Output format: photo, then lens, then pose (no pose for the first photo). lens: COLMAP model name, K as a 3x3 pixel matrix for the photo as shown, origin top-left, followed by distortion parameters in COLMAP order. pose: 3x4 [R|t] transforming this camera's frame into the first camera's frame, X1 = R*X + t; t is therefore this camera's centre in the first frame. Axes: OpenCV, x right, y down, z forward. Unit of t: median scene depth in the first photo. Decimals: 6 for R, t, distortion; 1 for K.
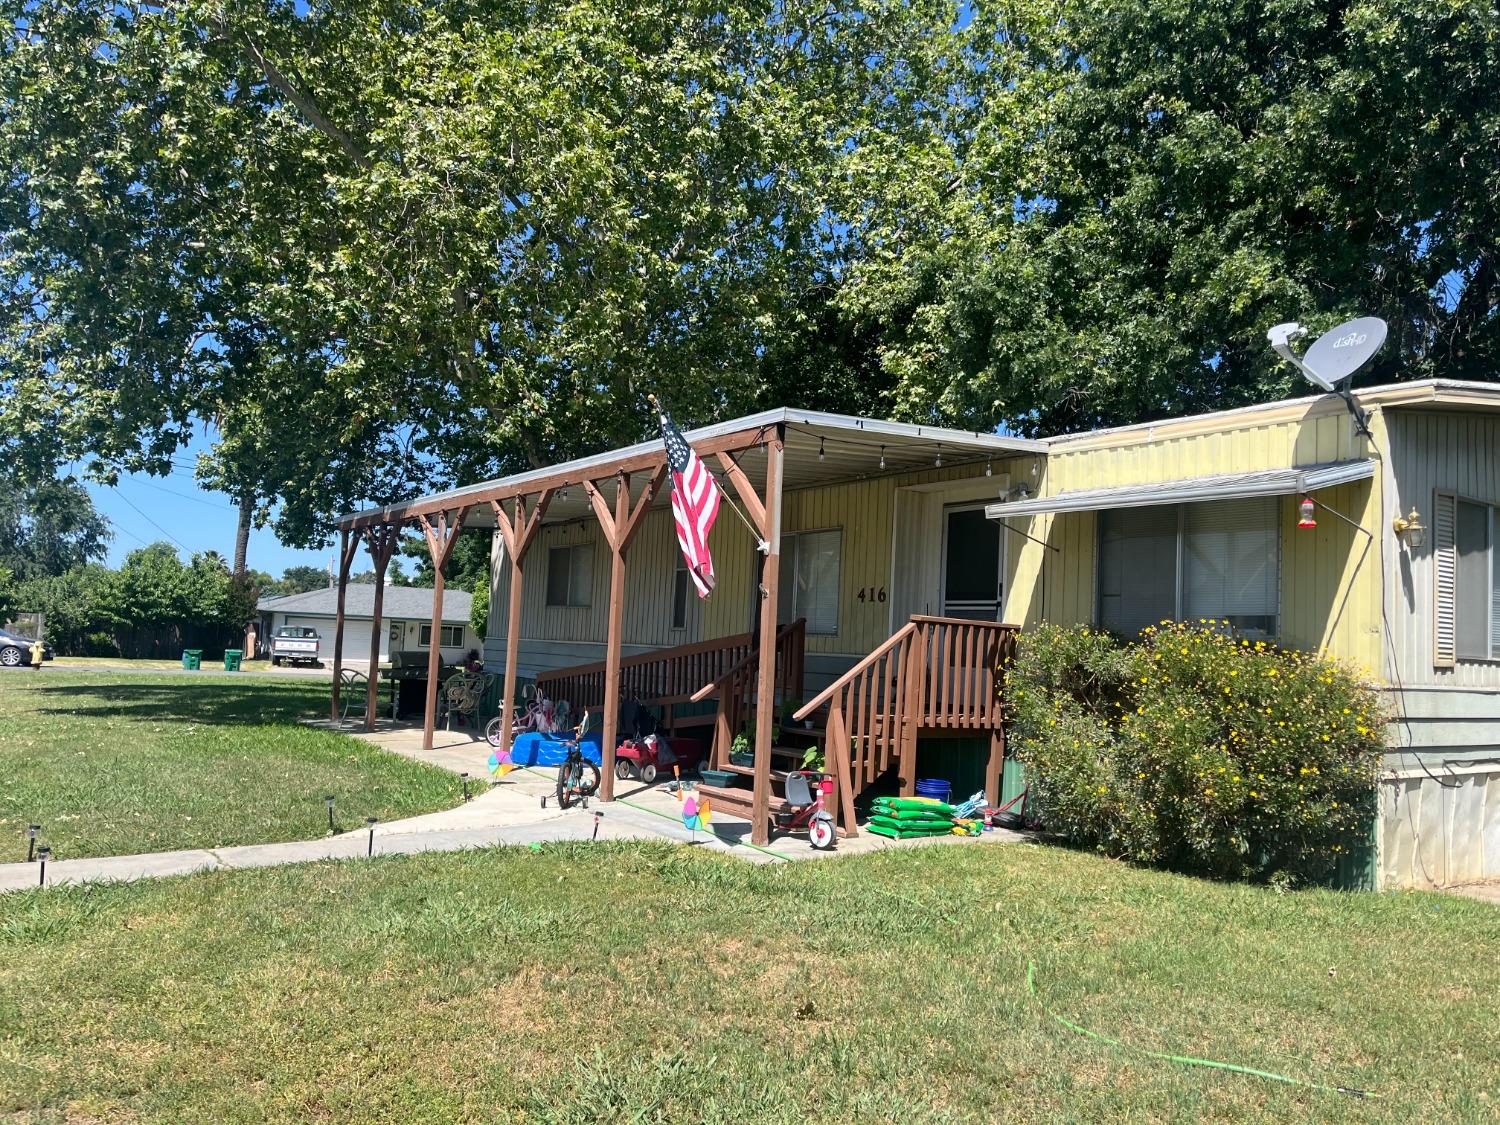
lens RADIAL K [[1128.3, 0, 754.2], [0, 1128.3, 573.7], [0, 0, 1]] dist [0.053549, -0.080363]
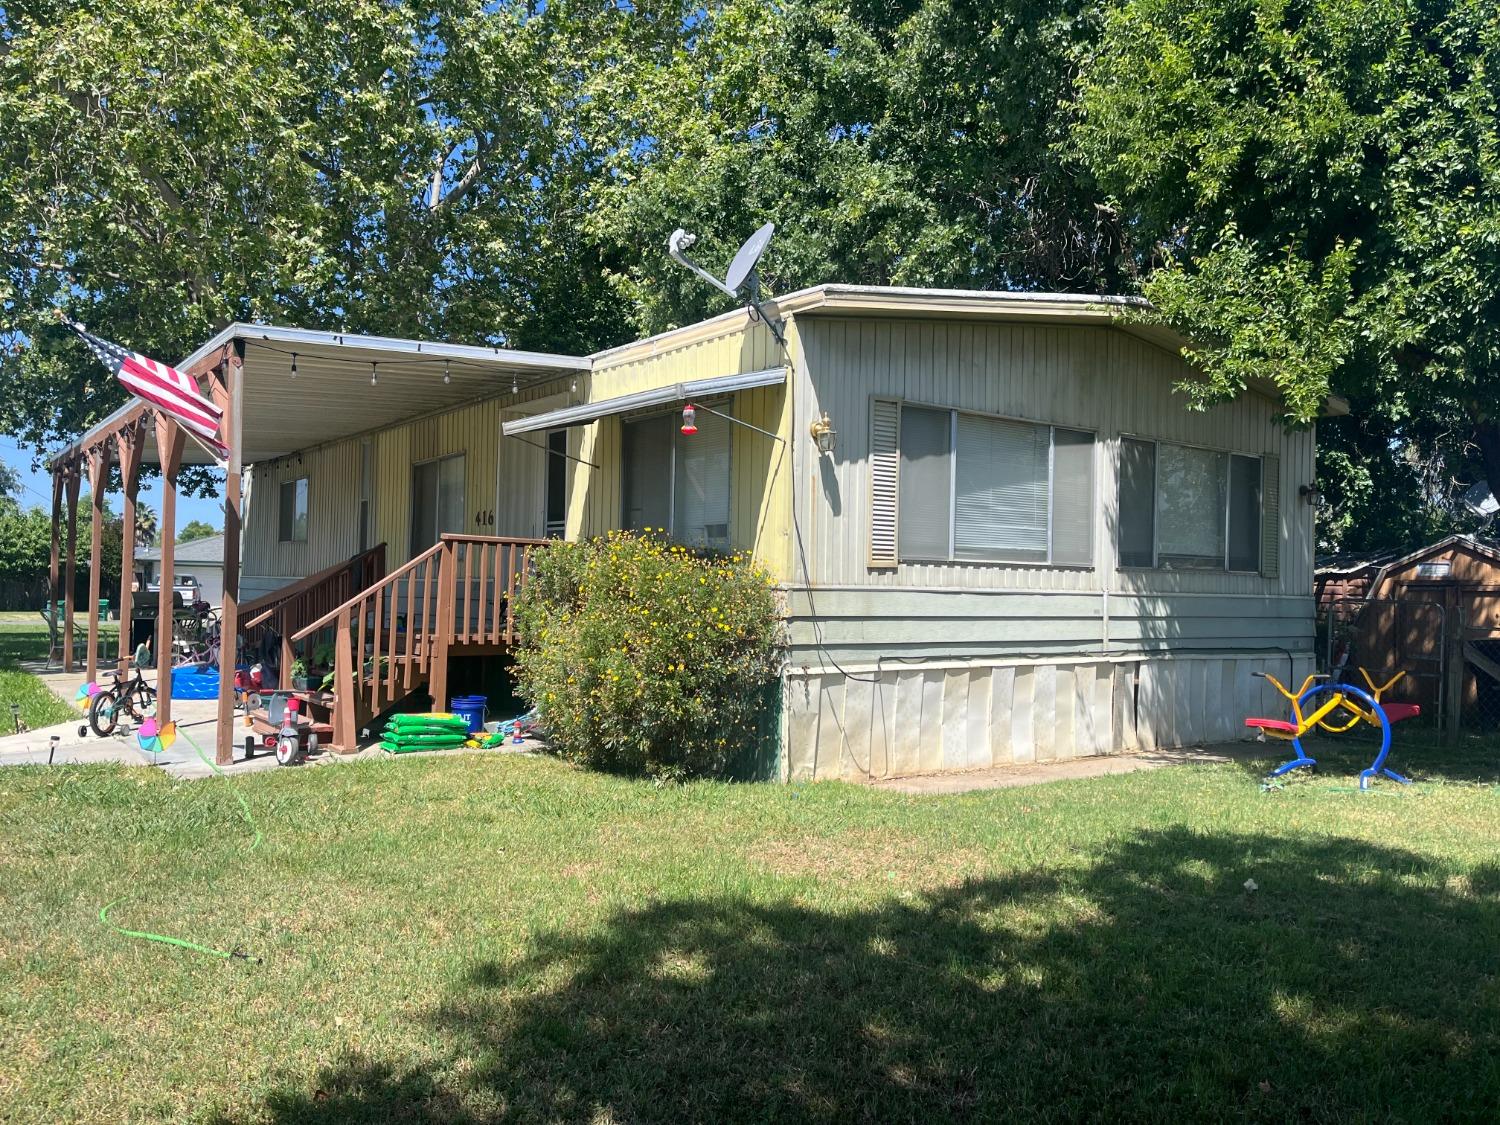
lens RADIAL K [[1128.3, 0, 734.2], [0, 1128.3, 569.1], [0, 0, 1]] dist [0.053549, -0.080363]
pose [[0.998737, -0.026446, 0.042715, 0.401625], [0.024233, 0.998378, 0.051519, 0.025333], [-0.044008, -0.050419, 0.997758, -0.017460]]
